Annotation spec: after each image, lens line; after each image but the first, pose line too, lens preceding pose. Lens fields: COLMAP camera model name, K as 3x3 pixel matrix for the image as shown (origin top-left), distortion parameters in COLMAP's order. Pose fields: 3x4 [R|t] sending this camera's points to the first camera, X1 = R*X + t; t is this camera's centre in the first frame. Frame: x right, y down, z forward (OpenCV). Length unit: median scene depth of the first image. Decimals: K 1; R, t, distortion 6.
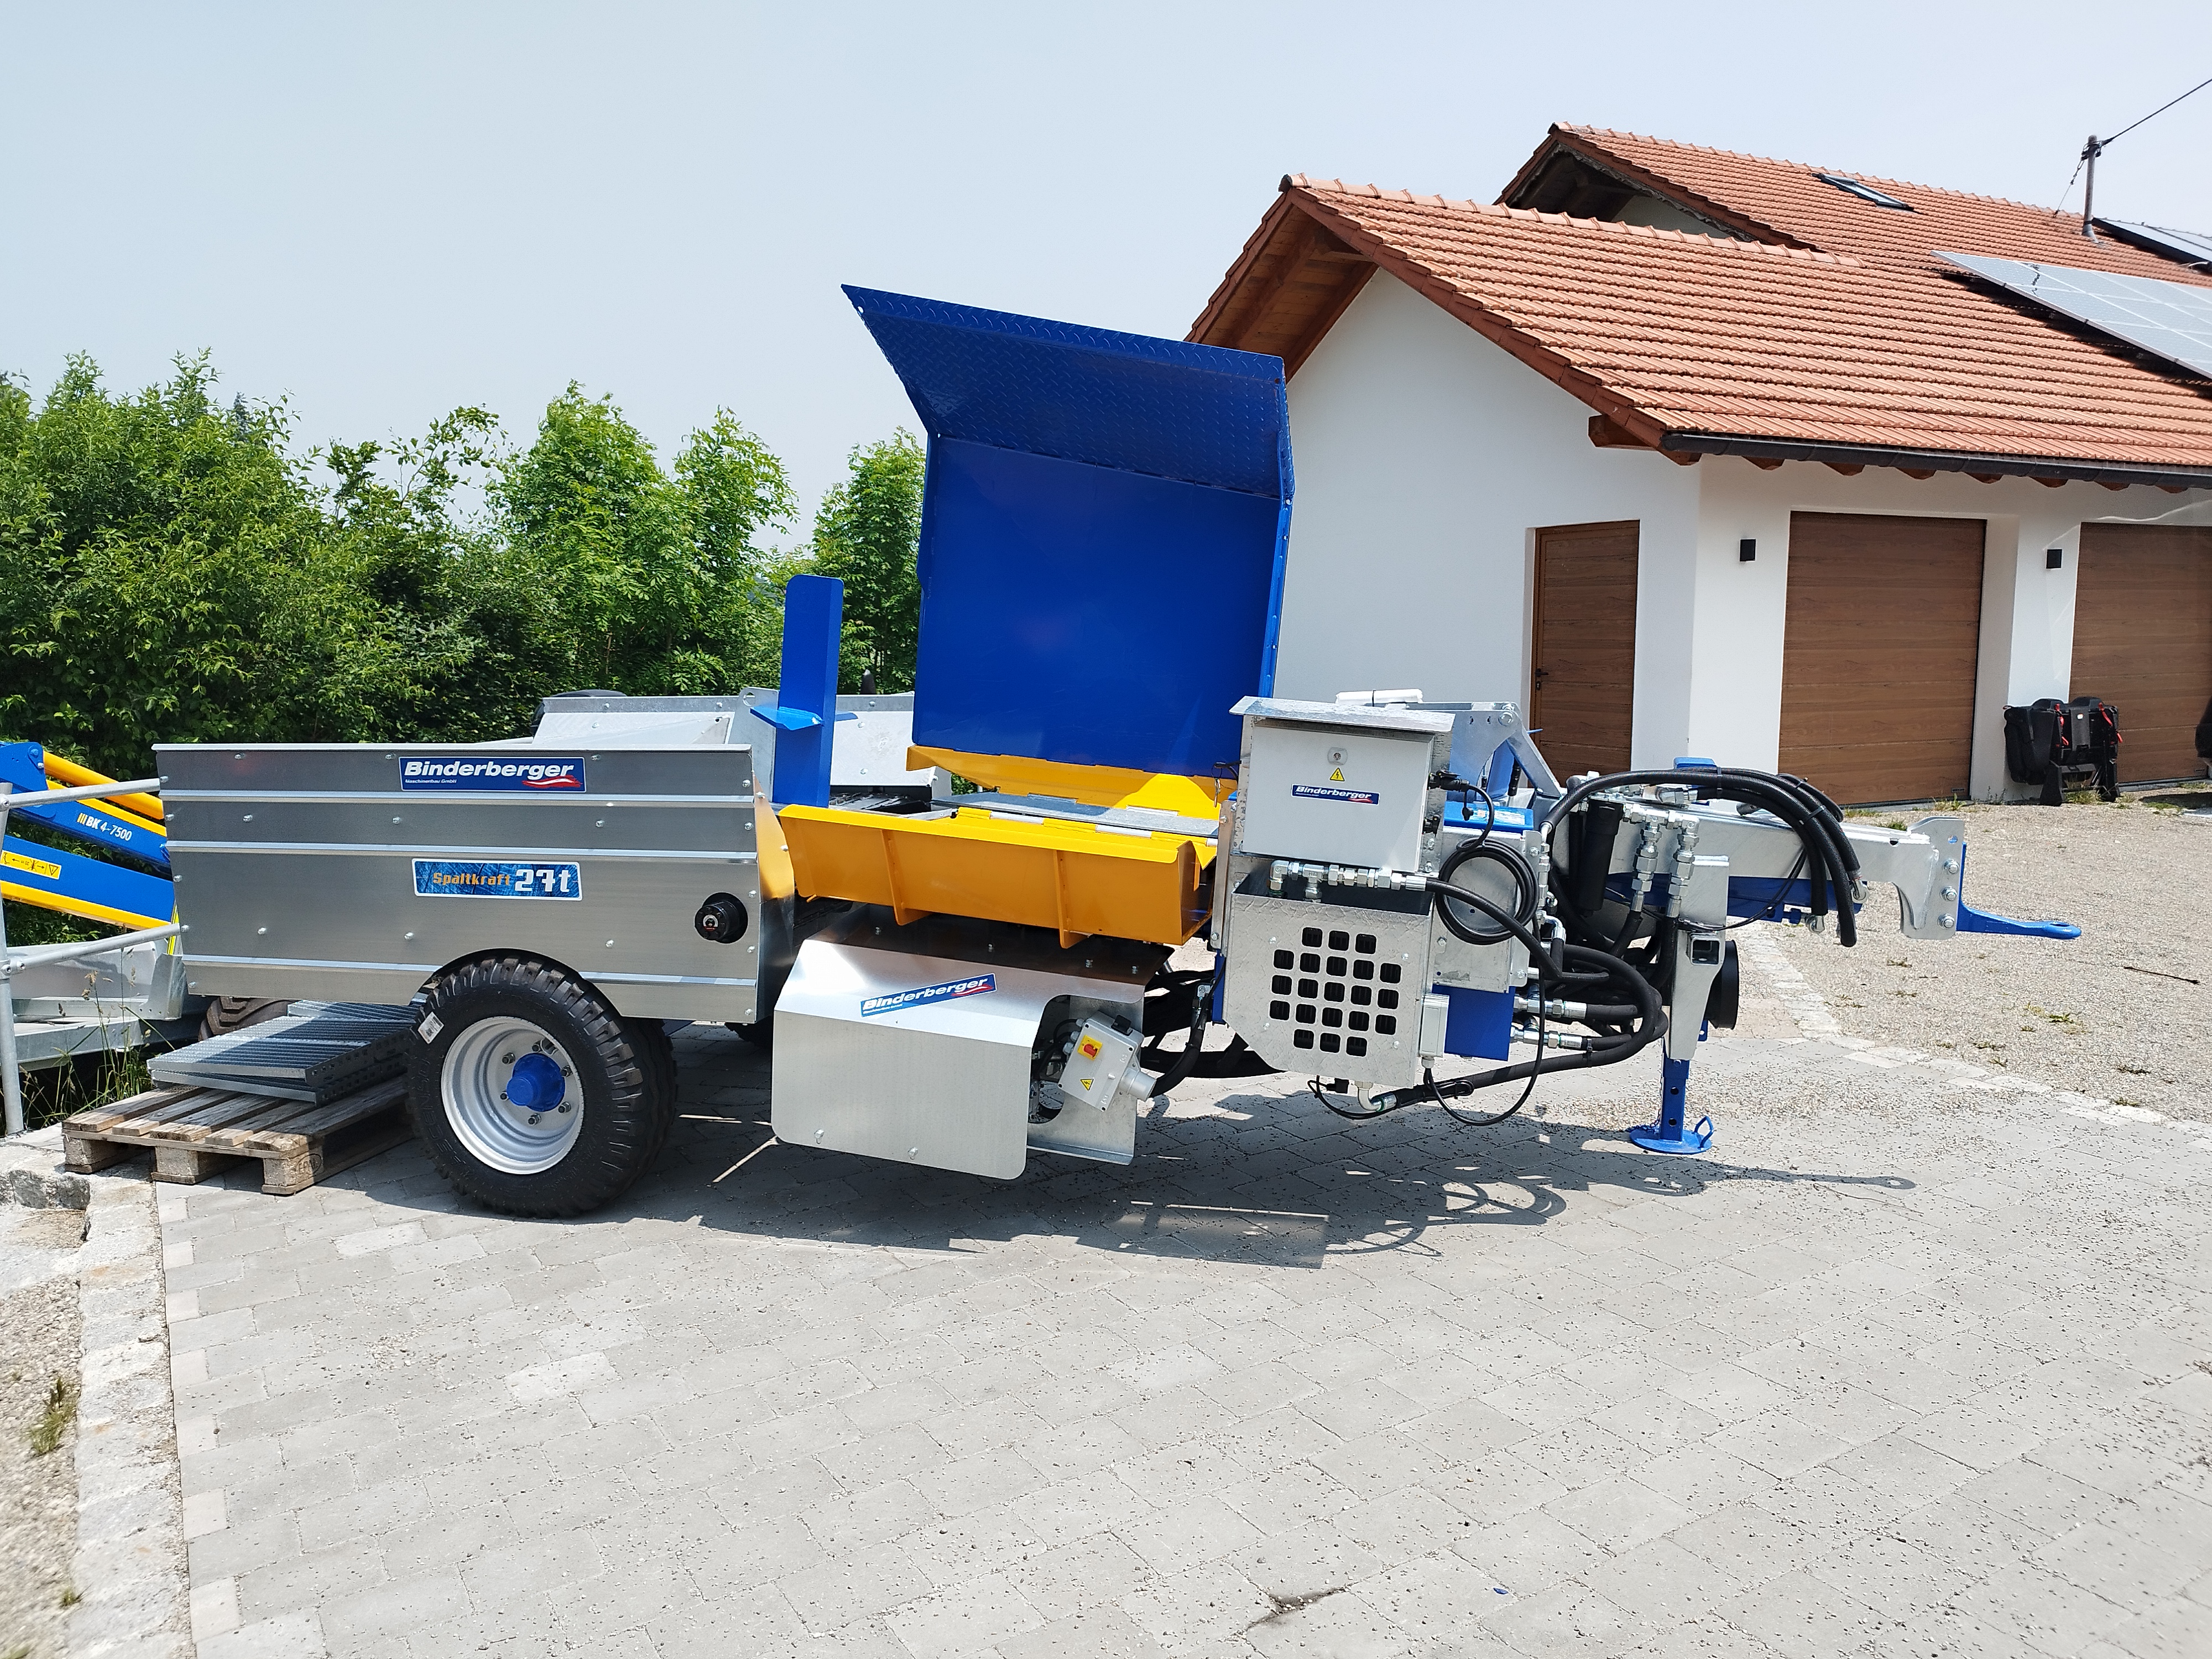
lens RADIAL K [[1611.2, 0, 1094.8], [0, 1611.2, 834.2], [0, 0, 1]] dist [0.025230, -0.028974]
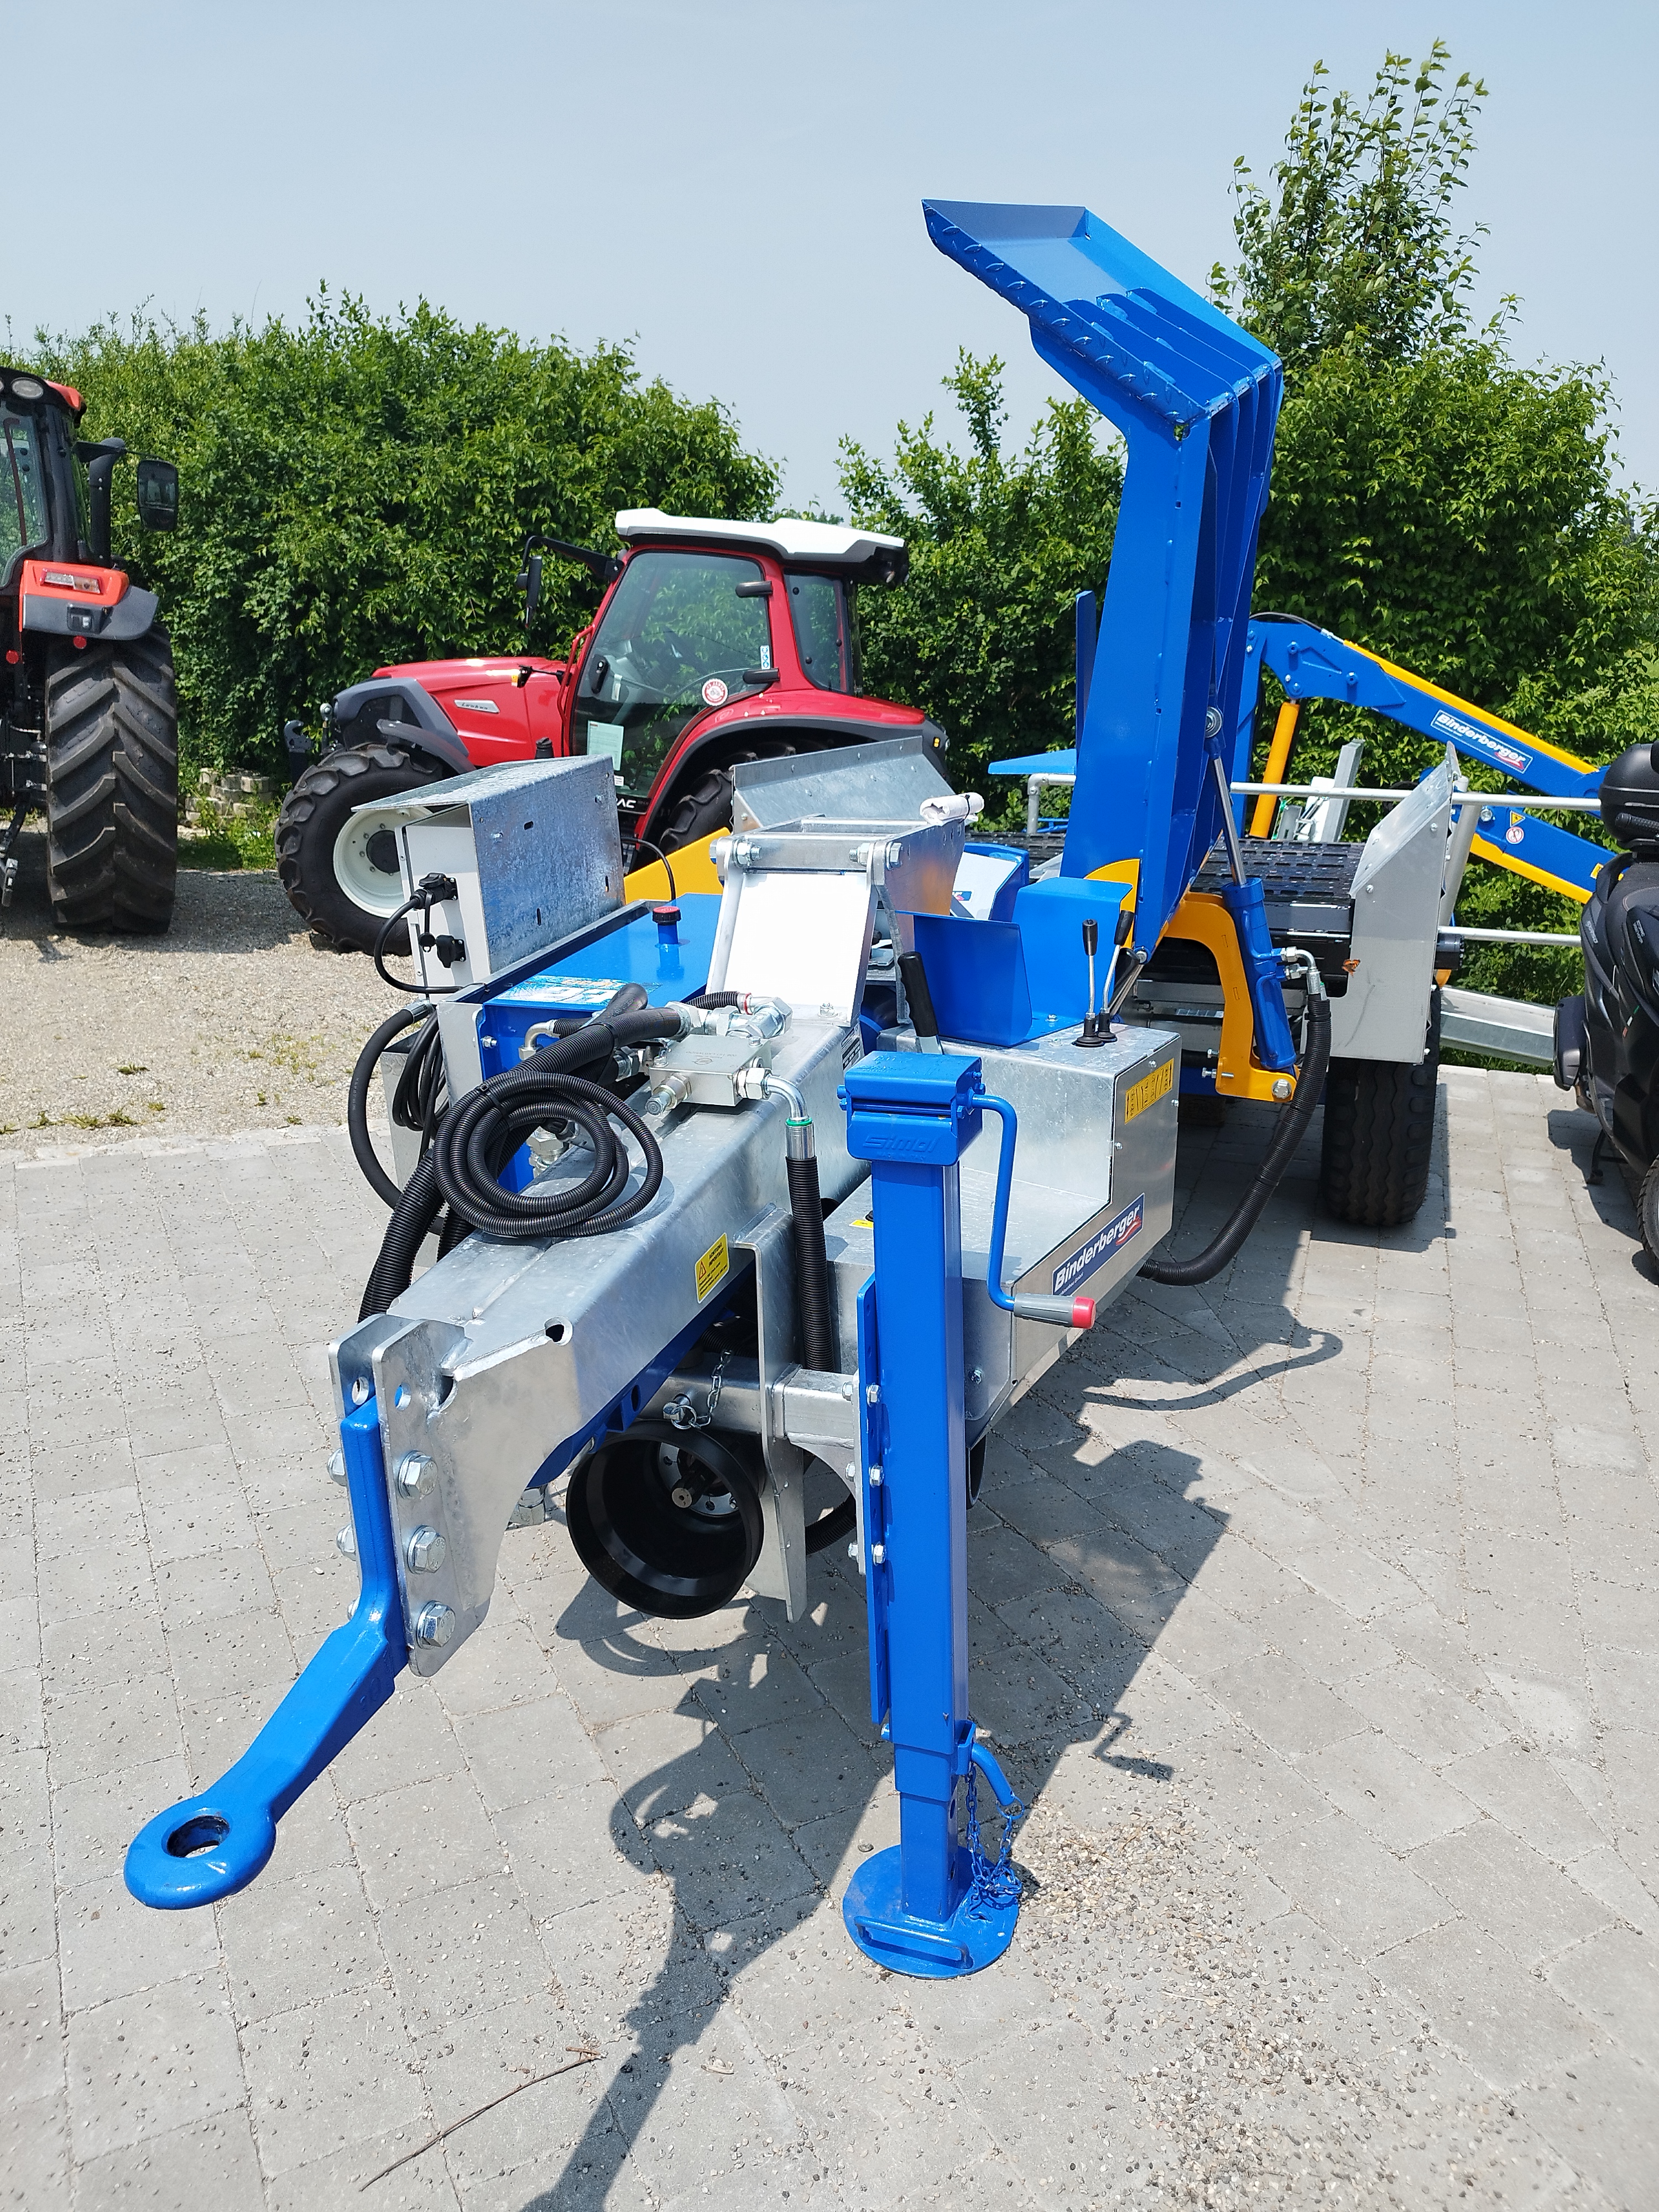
lens RADIAL K [[1573.3, 0, 833.1], [0, 1573.3, 1115.7], [0, 0, 1]] dist [0.029284, -0.041205]
pose [[-0.069082, 0.301450, -0.950976, 0.758712], [-0.146371, 0.939874, 0.308564, -0.152912], [0.986815, 0.160512, -0.020805, 1.026555]]
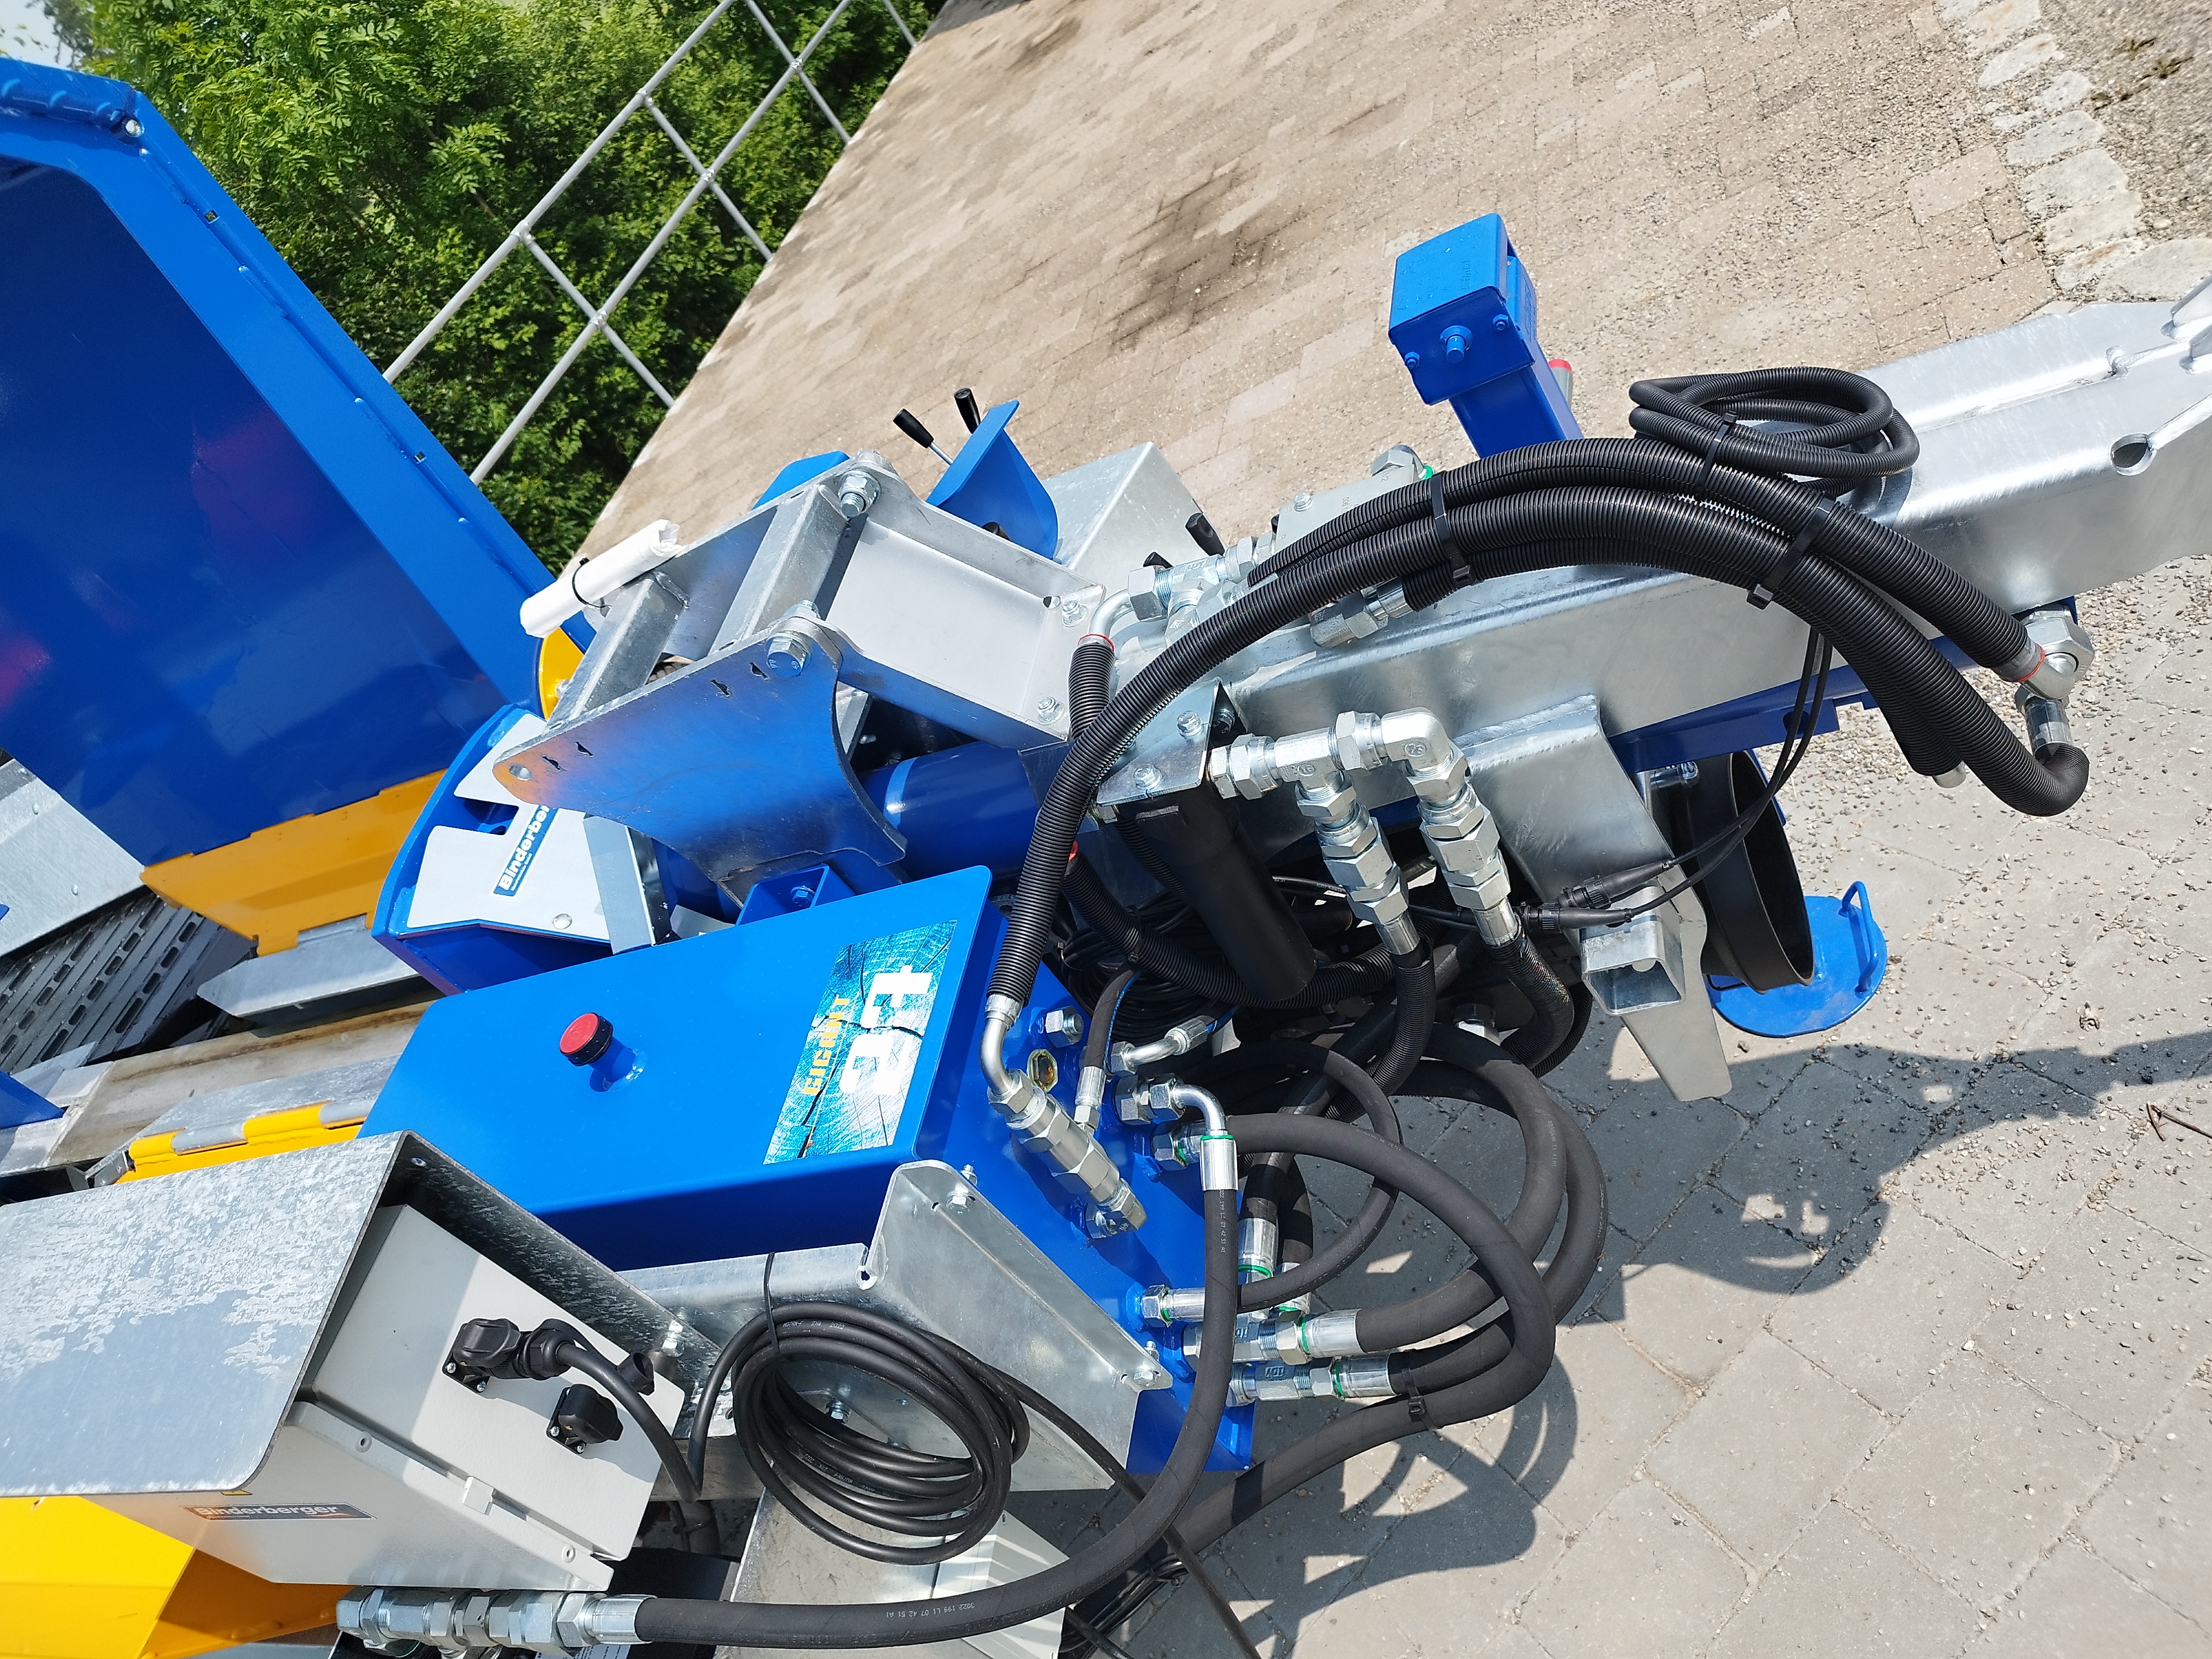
lens RADIAL K [[1597.2, 0, 1084.5], [0, 1597.2, 844.9], [0, 0, 1]] dist [0.018962, -0.030224]
pose [[0.841146, -0.435700, -0.320374, 0.376515], [0.539193, 0.721393, 0.434583, -0.146442], [0.041768, -0.538291, 0.841723, 0.686907]]
